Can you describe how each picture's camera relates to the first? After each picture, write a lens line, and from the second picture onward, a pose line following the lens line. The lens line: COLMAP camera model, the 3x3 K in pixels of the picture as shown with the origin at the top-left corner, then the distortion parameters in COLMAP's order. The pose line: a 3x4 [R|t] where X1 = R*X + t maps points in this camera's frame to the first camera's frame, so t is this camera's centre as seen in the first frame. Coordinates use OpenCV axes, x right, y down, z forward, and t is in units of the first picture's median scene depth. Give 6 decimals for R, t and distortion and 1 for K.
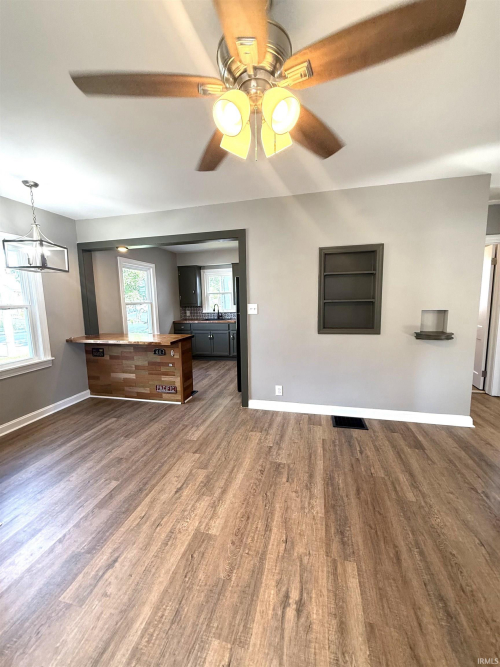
lens RADIAL K [[264.9, 0, 250.2], [0, 264.9, 331.2], [0, 0, 1]] dist [-0.000372, -0.000133]
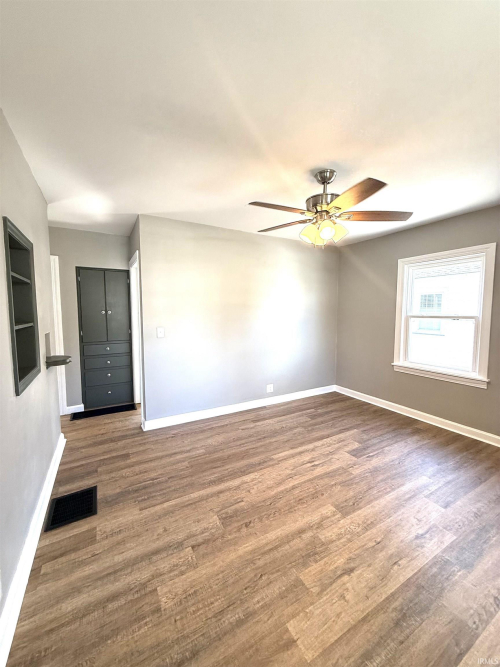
lens RADIAL K [[264.9, 0, 250.2], [0, 264.9, 330.4], [0, 0, 1]] dist [-0.000372, -0.000133]
pose [[-0.686564, -0.035640, 0.726195, -0.459286], [0.099029, 0.984906, 0.141961, -0.161316], [-0.720294, 0.169380, -0.672672, 1.215115]]
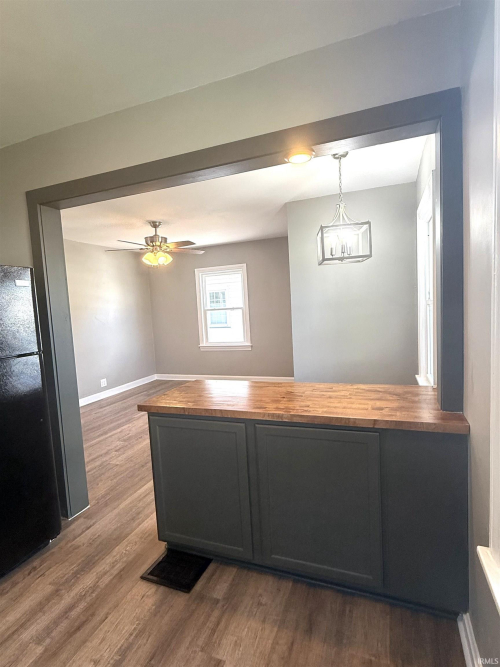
lens RADIAL K [[350.8, 0, 250.8], [0, 350.8, 332.5], [0, 0, 1]] dist [-0.005044, -0.000475]
pose [[-0.989577, 0.063821, 0.129090, -0.668686], [0.088034, 0.977524, 0.191566, -0.257419], [-0.113963, 0.200934, -0.972953, 2.178630]]
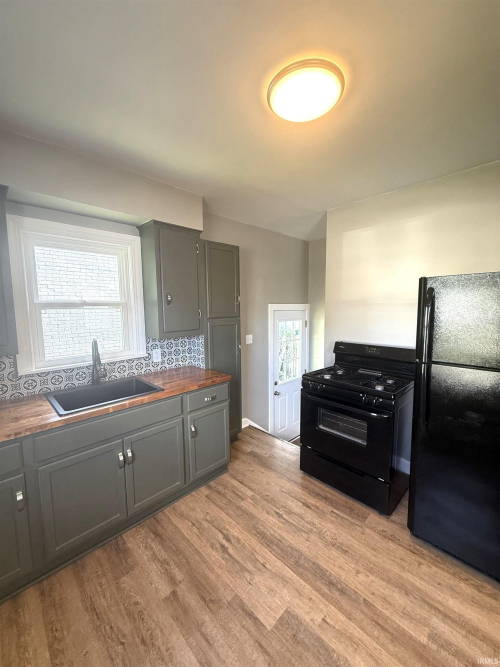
lens RADIAL K [[264.9, 0, 247.6], [0, 264.9, 332.2], [0, 0, 1]] dist [-0.000372, -0.000133]
pose [[0.523474, -0.065346, 0.849532, -0.744557], [0.100506, 0.994829, 0.014591, -0.247118], [-0.846093, 0.077746, 0.527335, 1.731514]]
